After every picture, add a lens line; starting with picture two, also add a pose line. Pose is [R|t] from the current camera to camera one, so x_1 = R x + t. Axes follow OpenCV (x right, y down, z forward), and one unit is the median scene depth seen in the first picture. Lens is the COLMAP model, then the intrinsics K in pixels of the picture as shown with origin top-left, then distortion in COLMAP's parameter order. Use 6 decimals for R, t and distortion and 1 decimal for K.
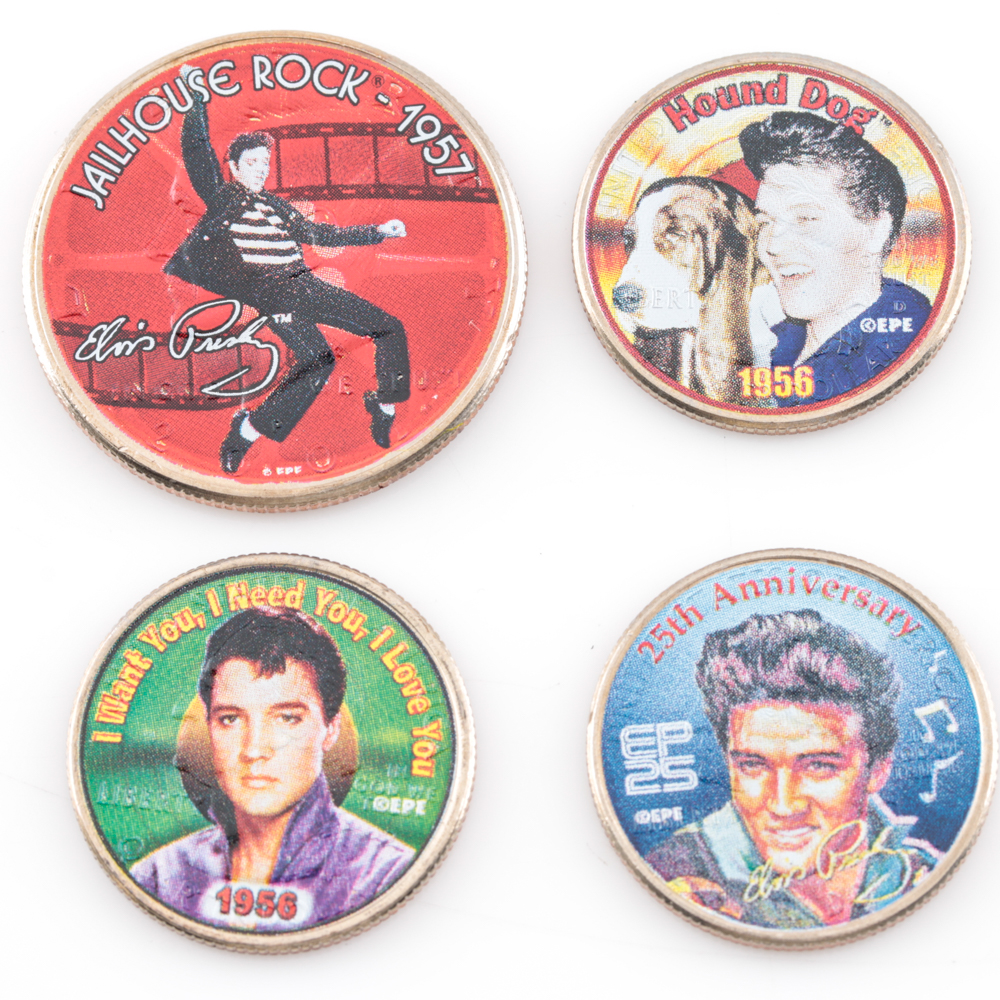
lens RADIAL K [[2953.9, 0, 503.7], [0, 2953.9, 502.1], [0, 0, 1]] dist [-0.026525, 0.000000]
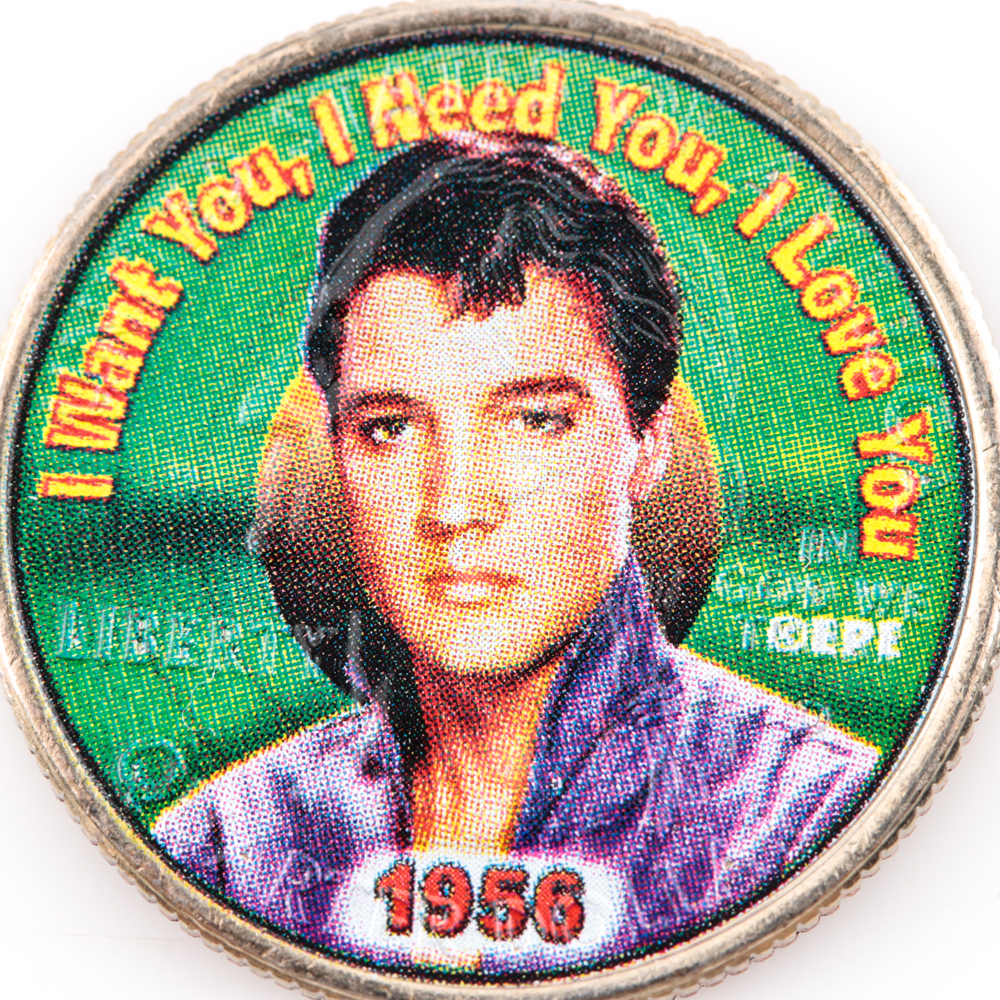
lens RADIAL K [[2953.9, 0, 499.1], [0, 2953.9, 501.1], [0, 0, 1]] dist [-0.026525, 0.000000]
pose [[0.998956, -0.032252, -0.032365, -0.066060], [0.036930, 0.987024, 0.156271, 0.022829], [0.026905, -0.157303, 0.987184, 0.616529]]
